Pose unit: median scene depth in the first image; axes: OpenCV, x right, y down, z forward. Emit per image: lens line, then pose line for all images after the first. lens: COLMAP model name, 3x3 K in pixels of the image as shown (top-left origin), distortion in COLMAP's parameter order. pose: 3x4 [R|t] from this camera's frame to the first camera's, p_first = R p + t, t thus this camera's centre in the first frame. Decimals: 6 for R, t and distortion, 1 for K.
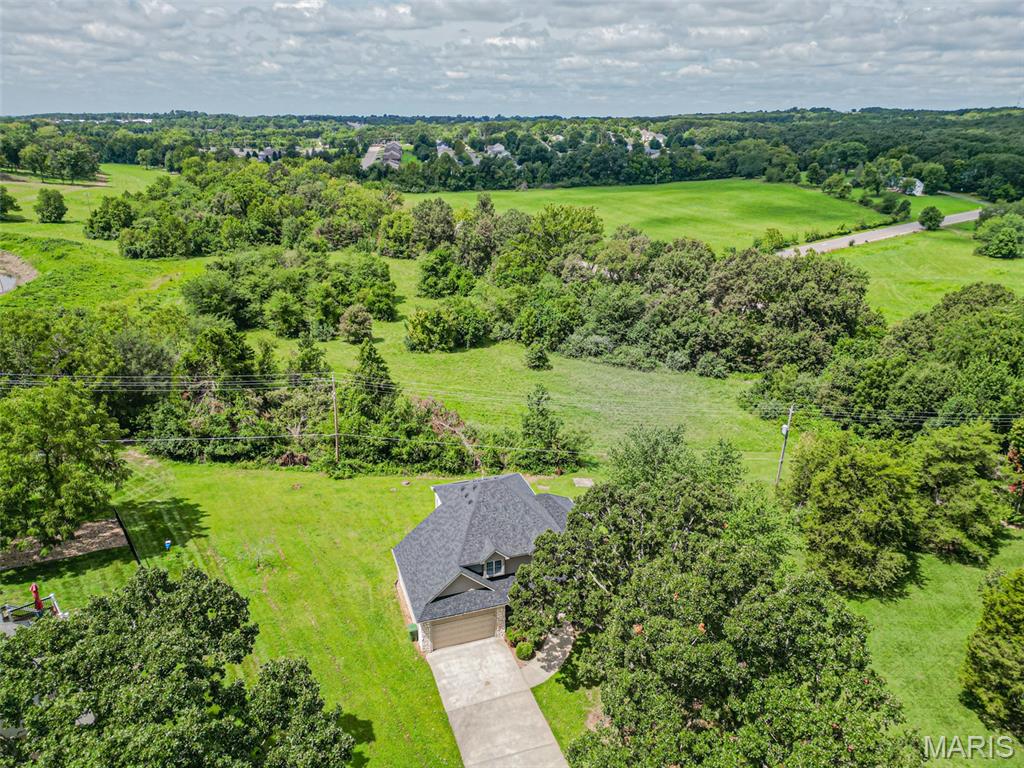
lens RADIAL K [[717.0, 0, 511.4], [0, 717.0, 381.9], [0, 0, 1]] dist [0.084648, -0.094171]
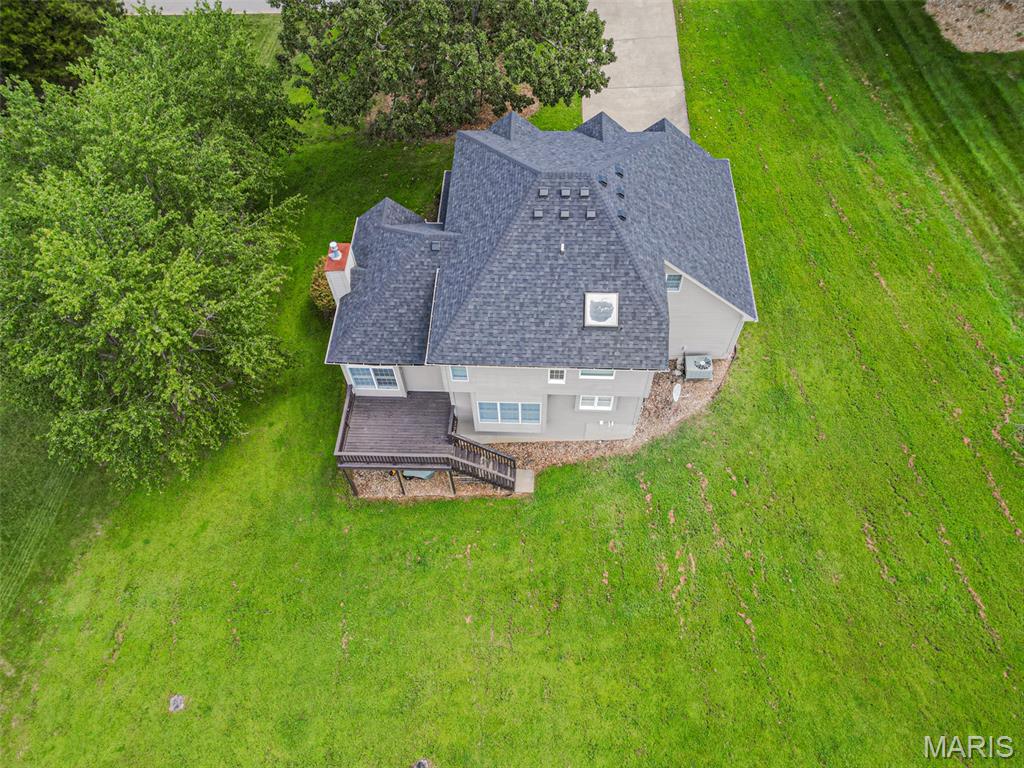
lens RADIAL K [[716.7, 0, 508.0], [0, 716.7, 382.3], [0, 0, 1]] dist [0.080139, -0.081062]
pose [[-0.930024, -0.298346, 0.214581, -0.053197], [0.138496, 0.256308, 0.956622, -0.105275], [-0.340403, 0.919400, -0.197053, 0.503606]]
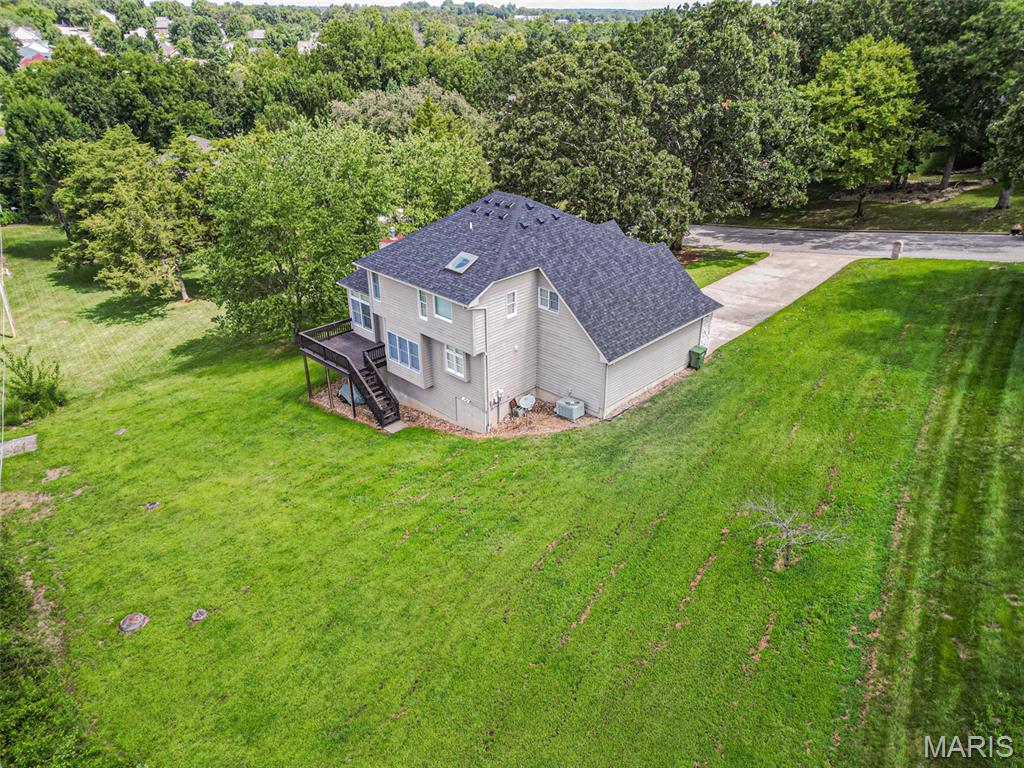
lens RADIAL K [[716.7, 0, 508.6], [0, 716.7, 383.7], [0, 0, 1]] dist [0.069112, -0.059519]
pose [[-0.448883, -0.412509, 0.792679, -0.235206], [0.298055, 0.767155, 0.568010, -0.033855], [-0.842417, 0.491233, -0.221413, 0.501933]]
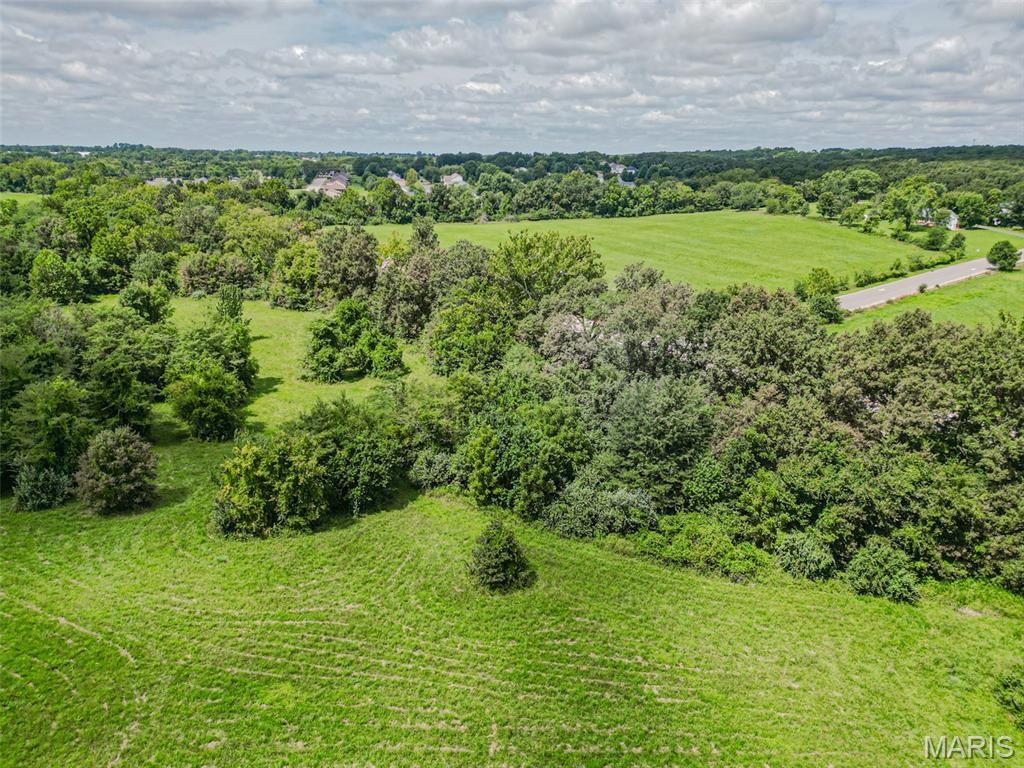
lens RADIAL K [[716.7, 0, 508.6], [0, 716.7, 383.7], [0, 0, 1]] dist [0.069112, -0.059519]
pose [[0.998909, -0.006363, 0.046259, 0.020121], [0.008583, 0.998812, -0.047968, -0.113798], [-0.045899, 0.048313, 0.997777, 0.519982]]
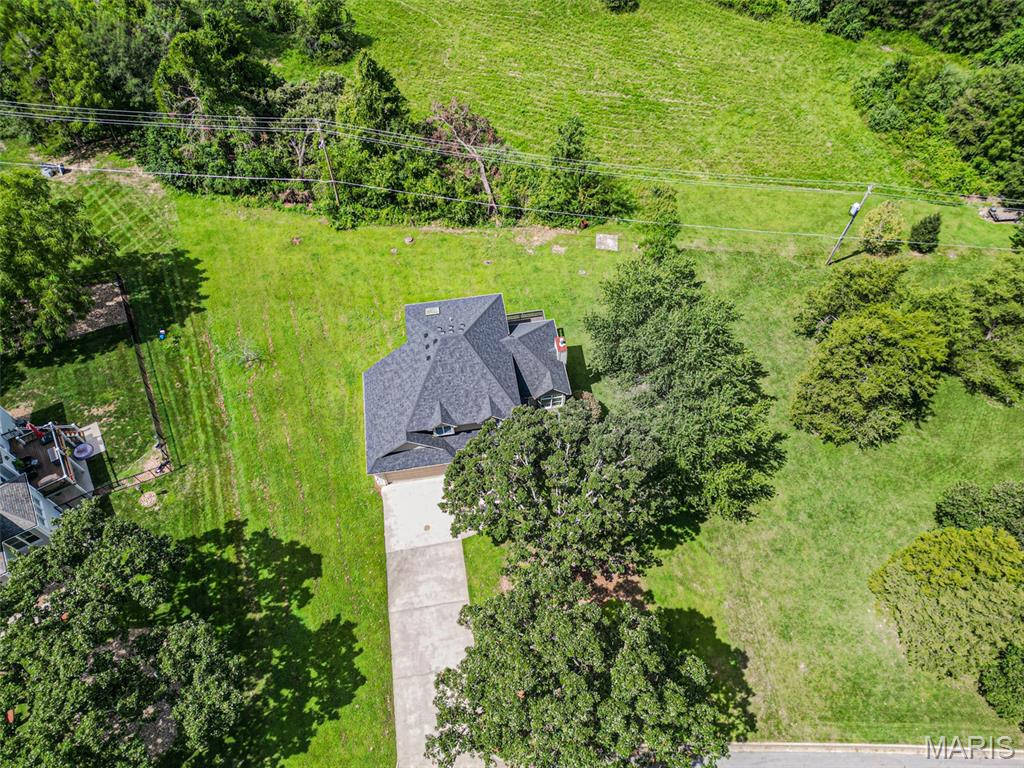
lens RADIAL K [[713.9, 0, 512.0], [0, 713.9, 391.0], [0, 0, 1]] dist [0.061437, -0.053978]
pose [[0.982953, 0.137554, -0.121995, 0.073059], [-0.034757, 0.790582, 0.611369, -0.160243], [0.180543, -0.596706, 0.781886, 0.094003]]
